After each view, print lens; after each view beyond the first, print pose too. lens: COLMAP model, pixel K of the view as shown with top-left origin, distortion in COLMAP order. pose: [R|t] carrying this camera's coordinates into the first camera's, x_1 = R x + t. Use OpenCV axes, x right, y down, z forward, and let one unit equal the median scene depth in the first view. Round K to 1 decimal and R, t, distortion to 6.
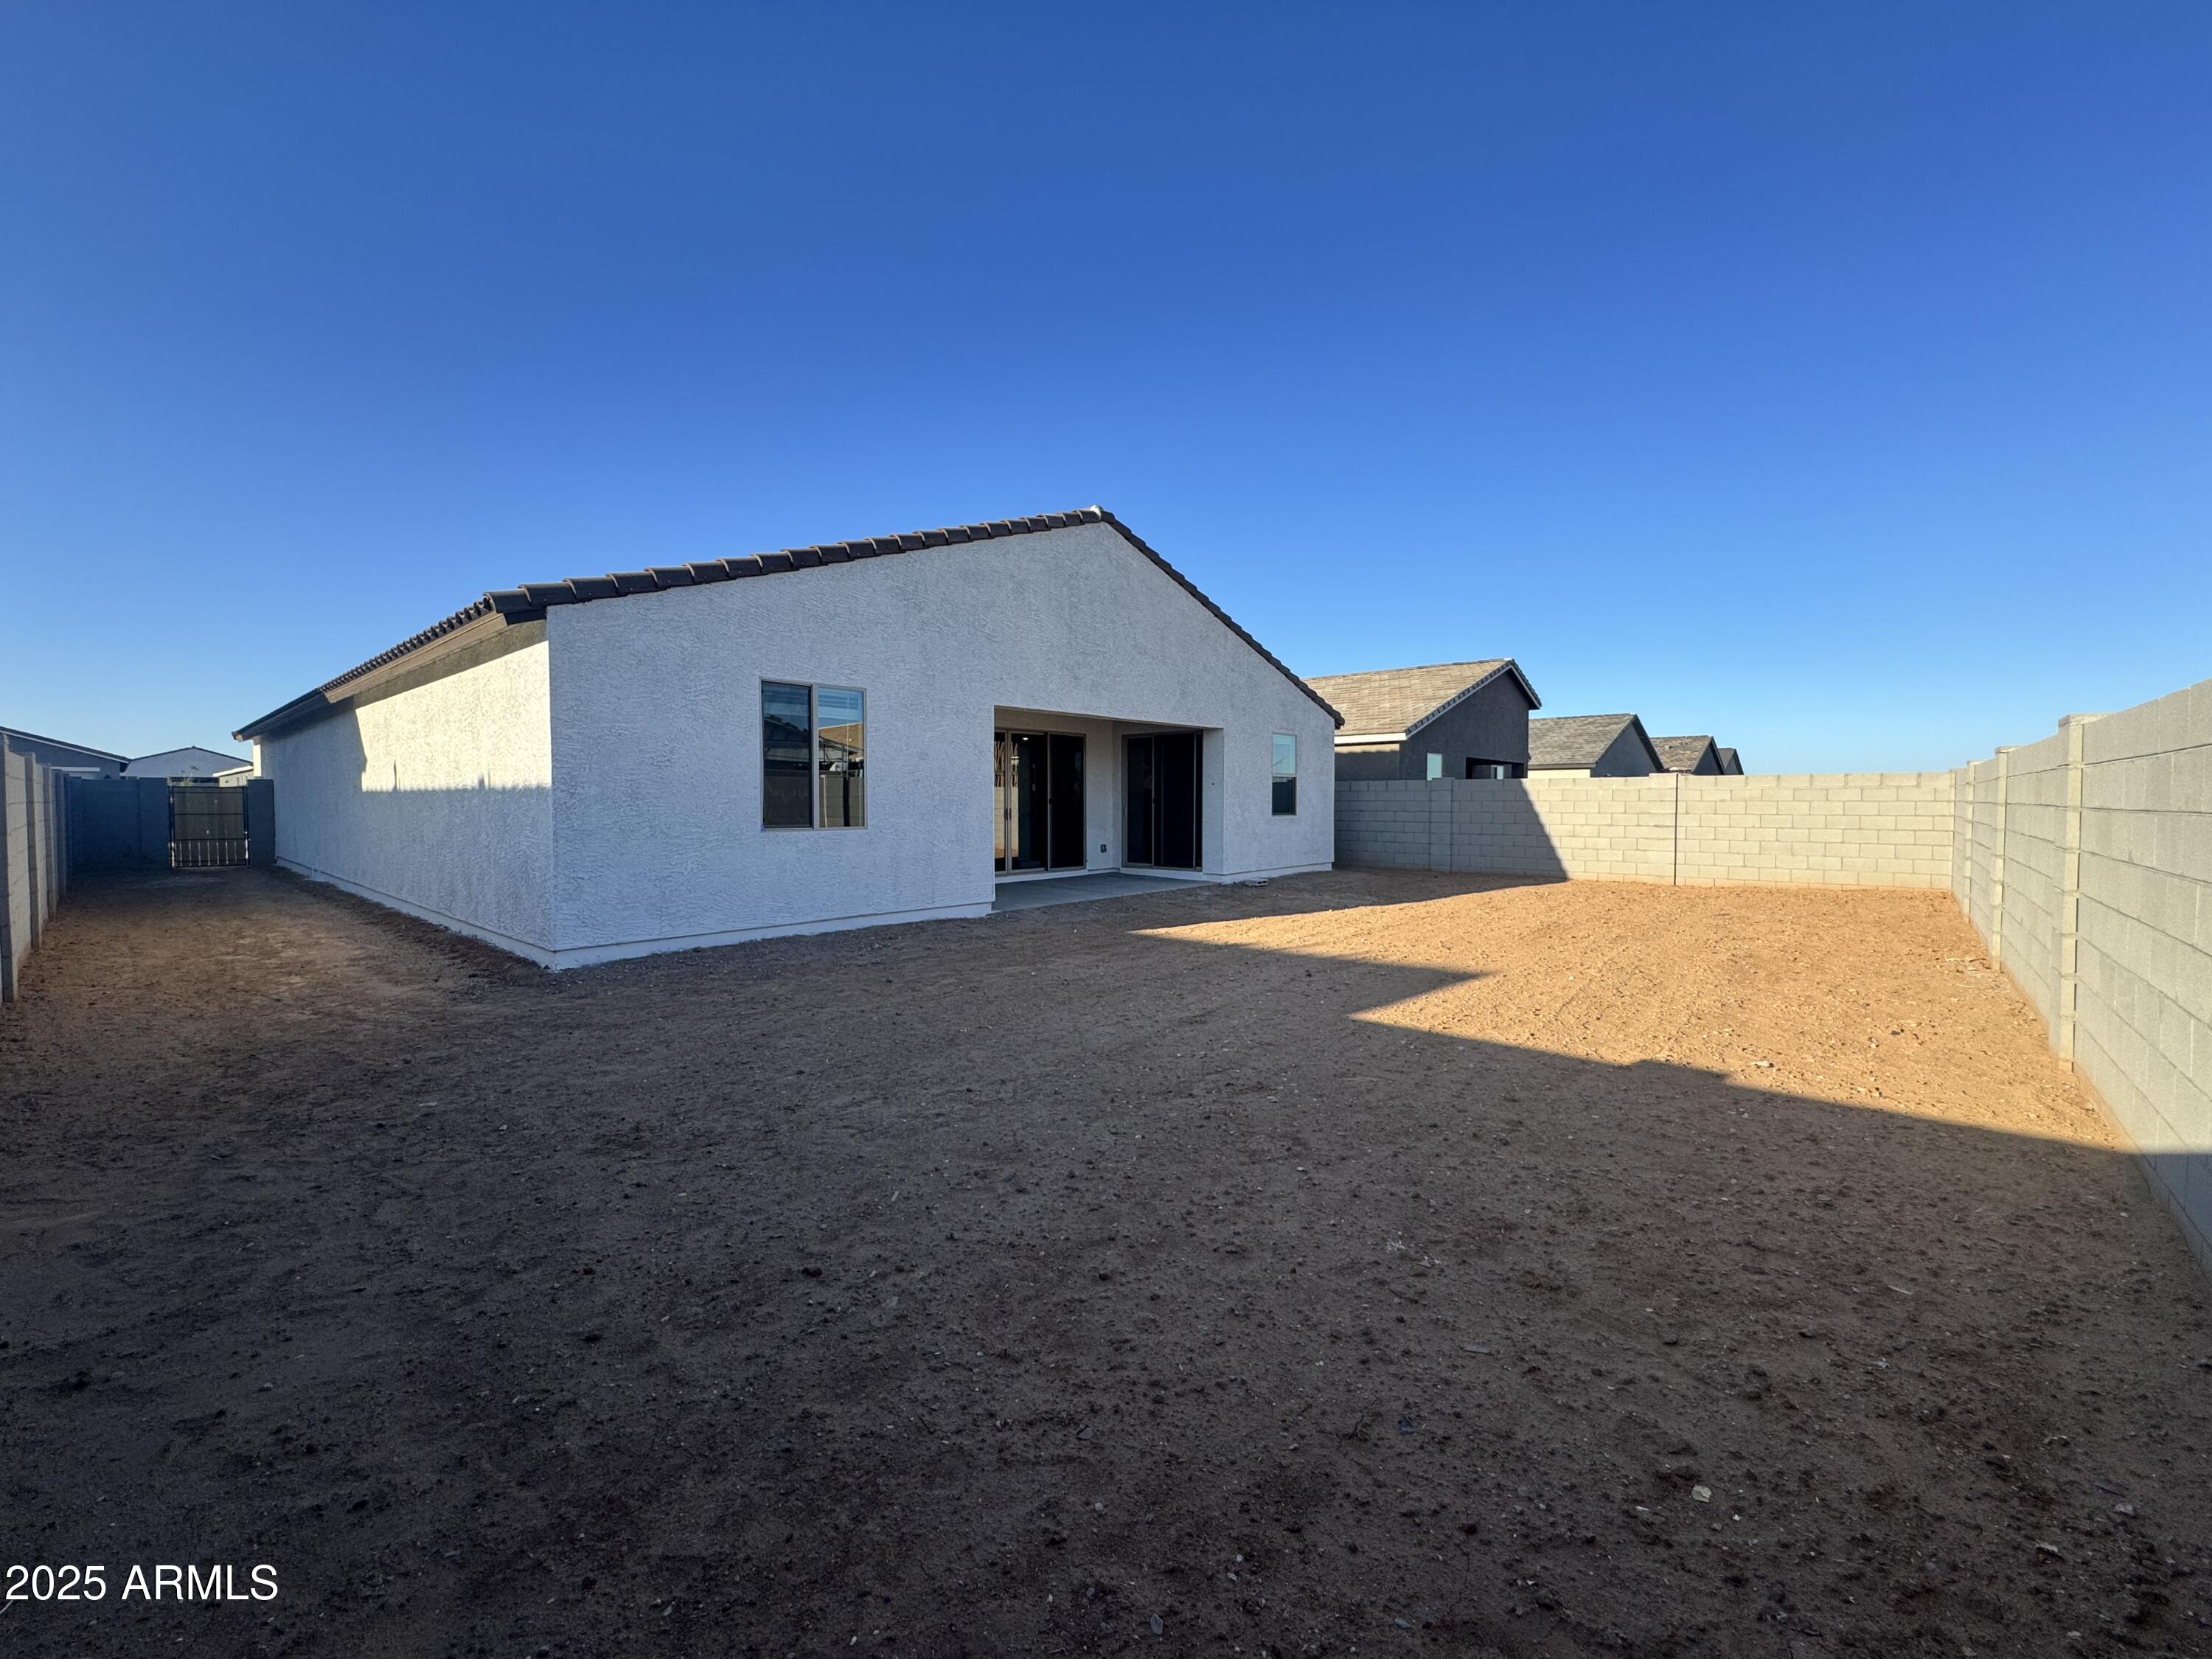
lens RADIAL K [[889.7, 0, 1105.4], [0, 889.7, 827.8], [0, 0, 1]] dist [-0.003467, 0.000329]
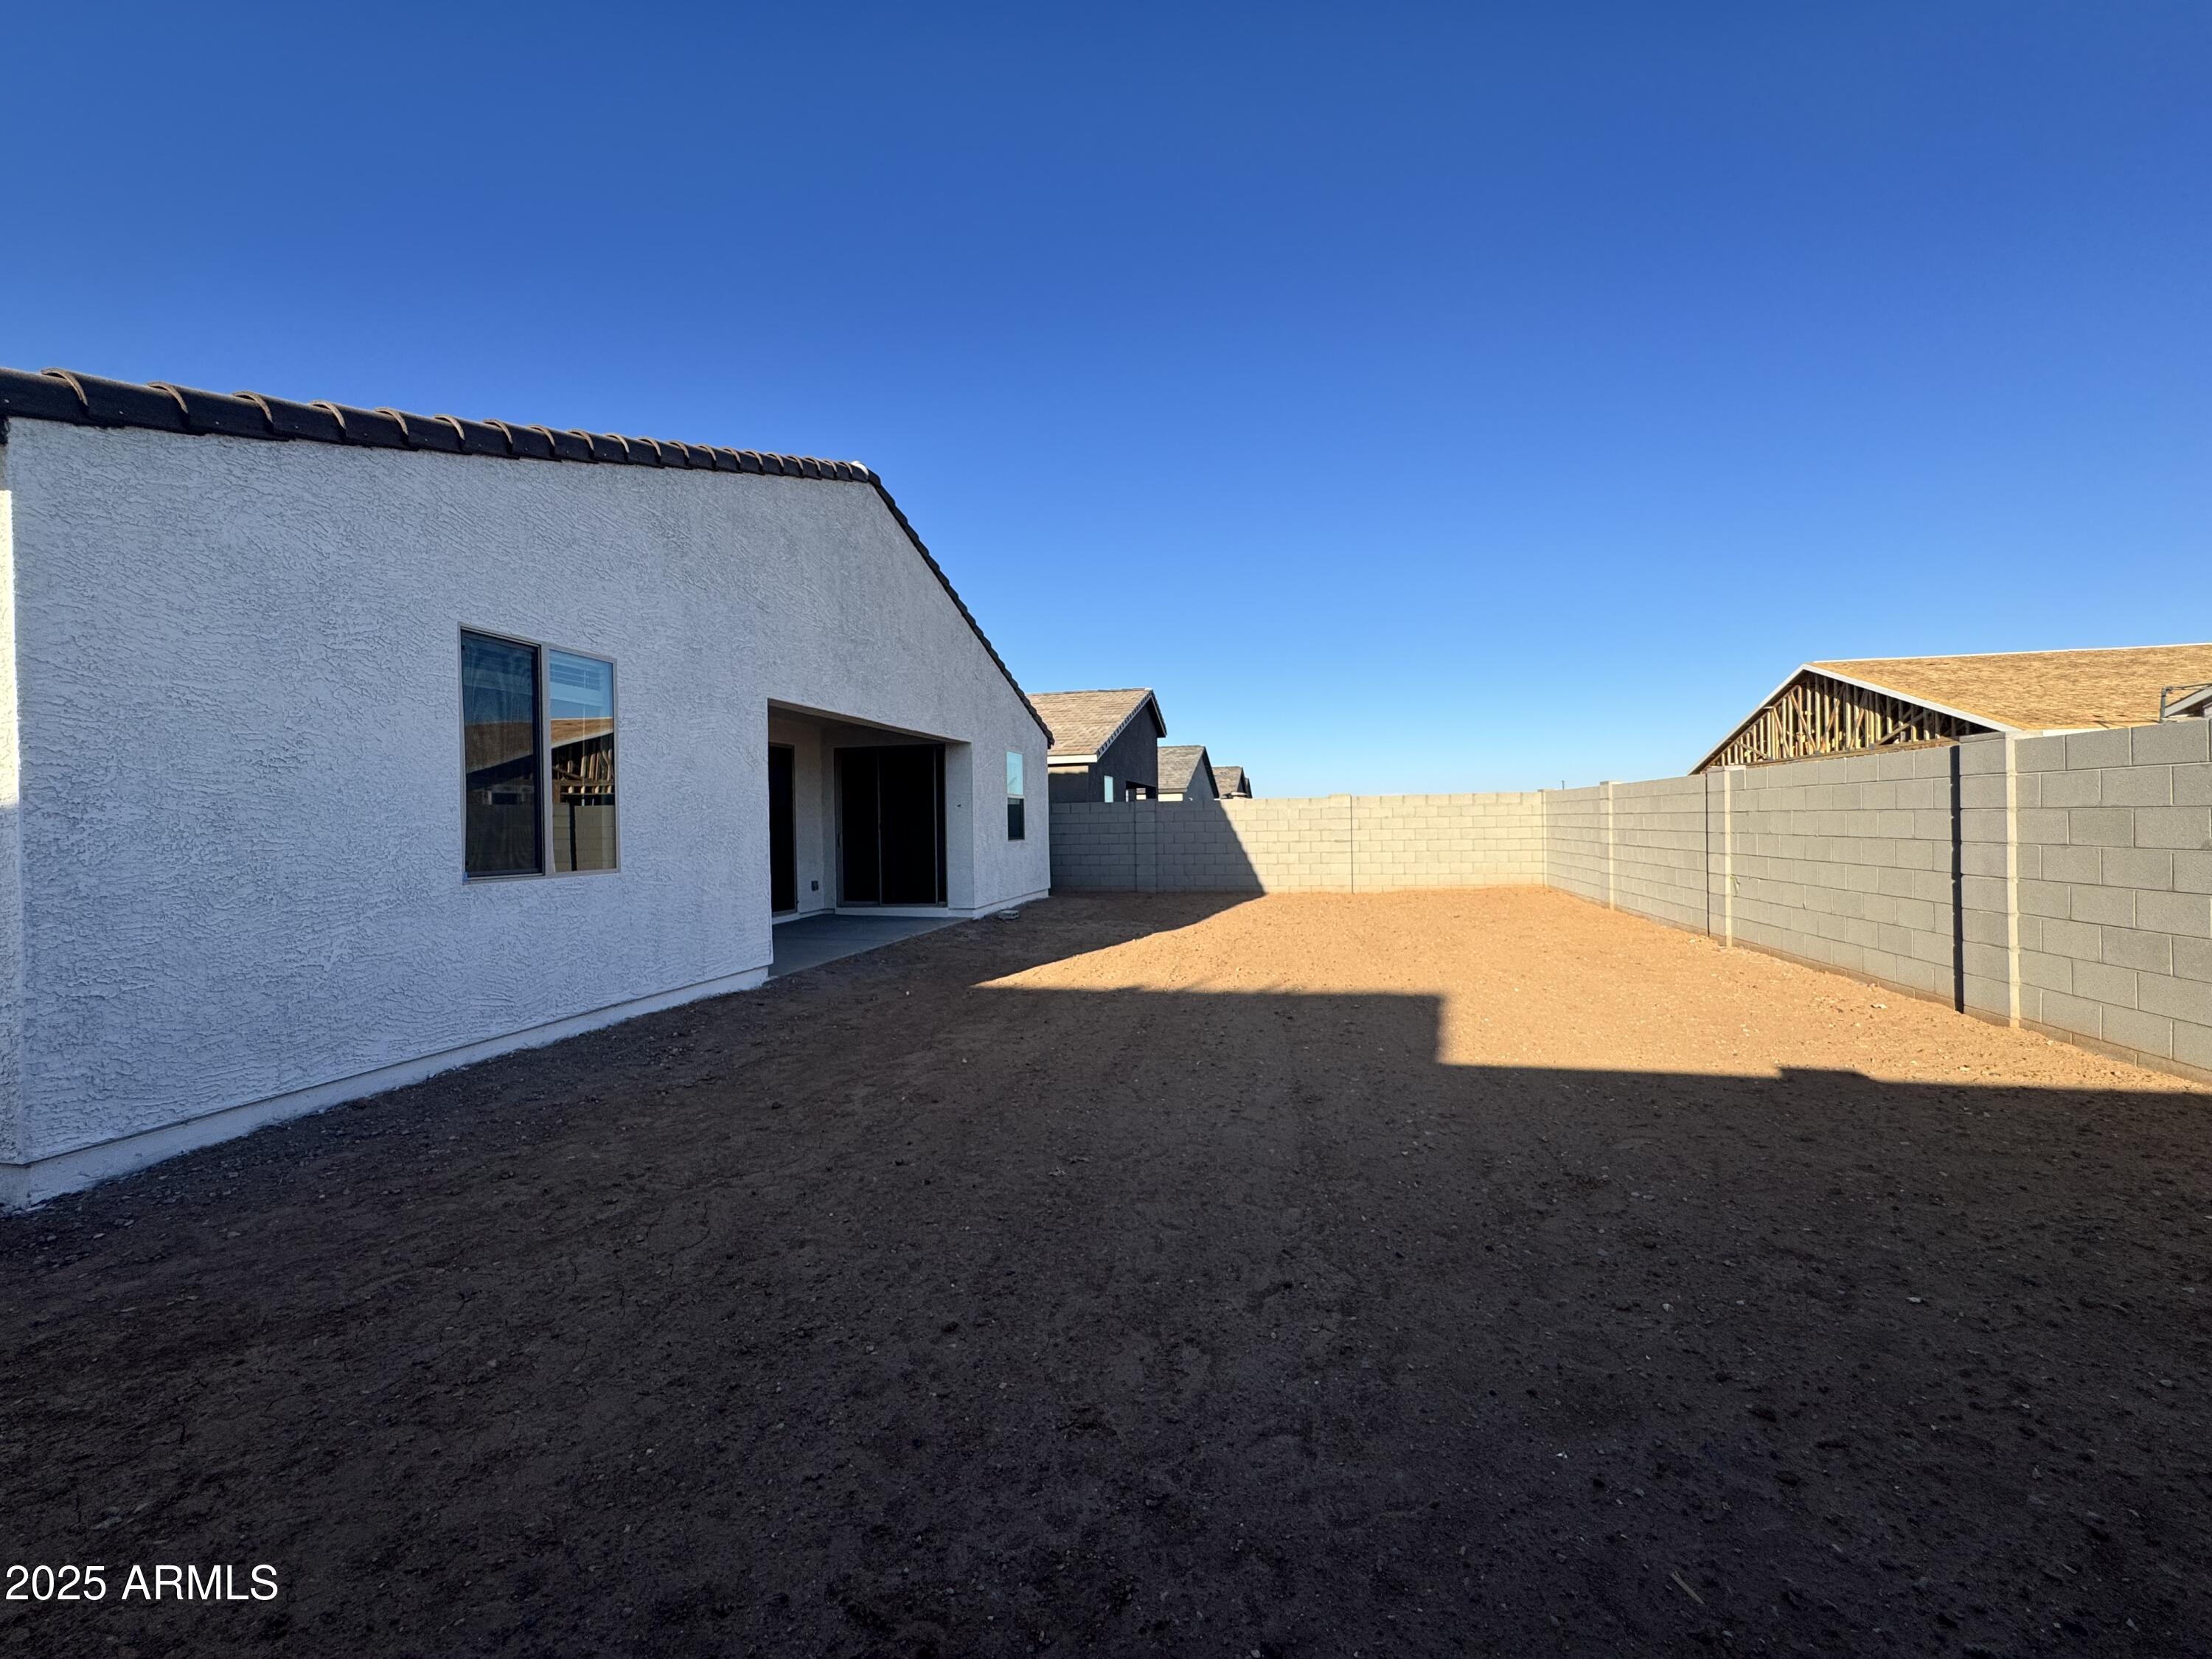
lens RADIAL K [[889.7, 0, 1105.4], [0, 889.7, 827.8], [0, 0, 1]] dist [-0.003467, 0.000329]
pose [[0.876411, -0.018088, 0.481225, -0.268833], [0.033056, 0.999197, -0.022644, -0.004613], [-0.480429, 0.035753, 0.876305, 0.250567]]
